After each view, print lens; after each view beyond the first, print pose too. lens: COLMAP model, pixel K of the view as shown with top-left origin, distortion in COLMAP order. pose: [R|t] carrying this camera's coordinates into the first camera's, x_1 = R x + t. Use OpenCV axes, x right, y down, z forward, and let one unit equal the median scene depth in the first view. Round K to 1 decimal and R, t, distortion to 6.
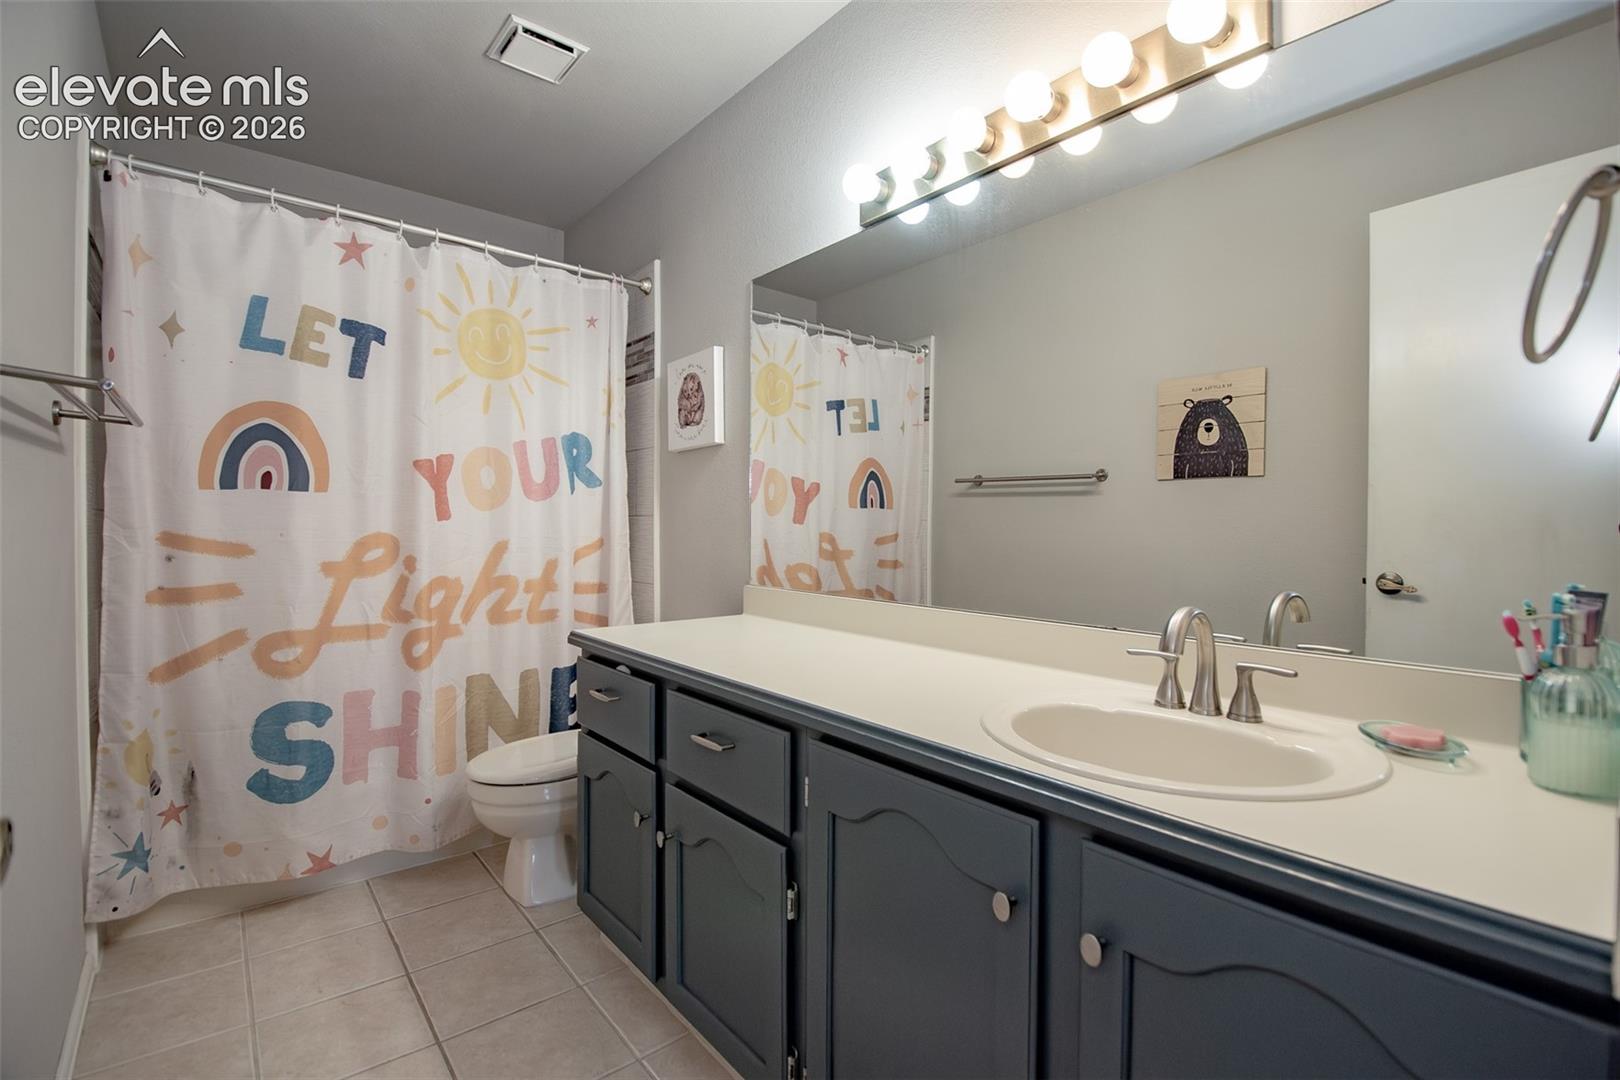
lens RADIAL K [[737.7, 0, 816.2], [0, 737.7, 530.9], [0, 0, 1]] dist [0.013626, -0.000333]
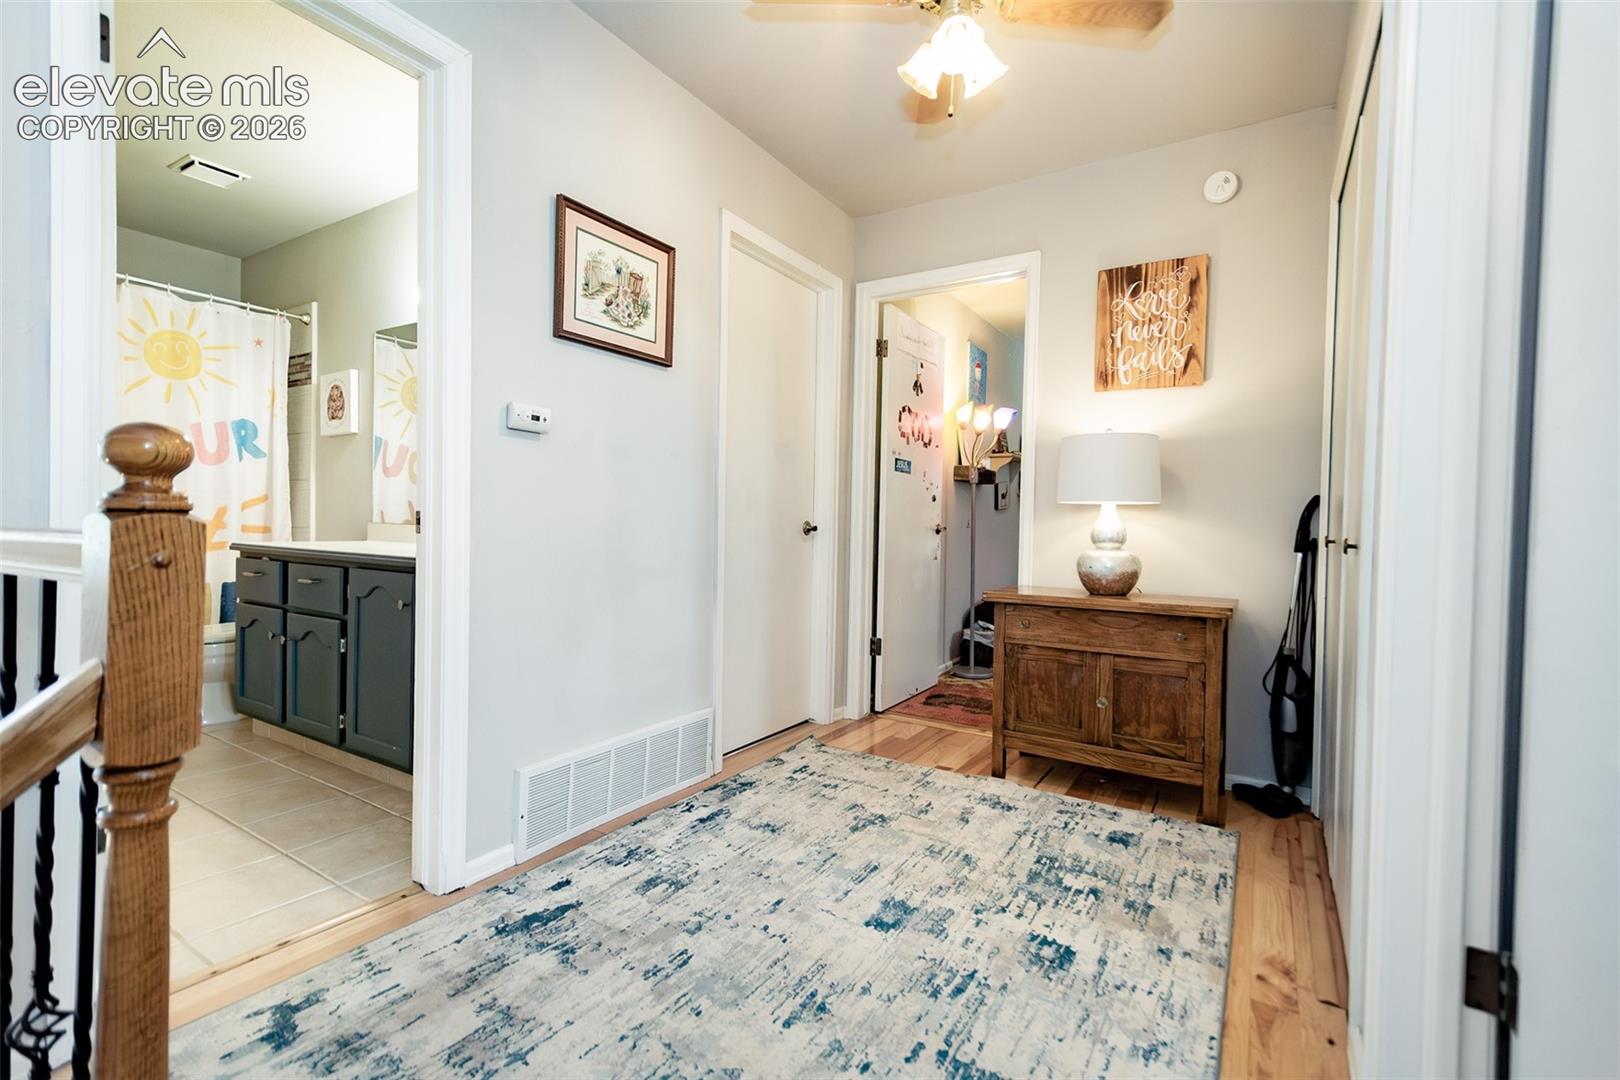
lens RADIAL K [[737.7, 0, 816.2], [0, 737.7, 530.9], [0, 0, 1]] dist [0.013626, -0.000333]
pose [[0.951829, 0.013121, 0.306348, 0.300236], [-0.016060, 0.999846, 0.007074, 0.057157], [-0.306208, -0.011653, 0.951893, -0.735760]]
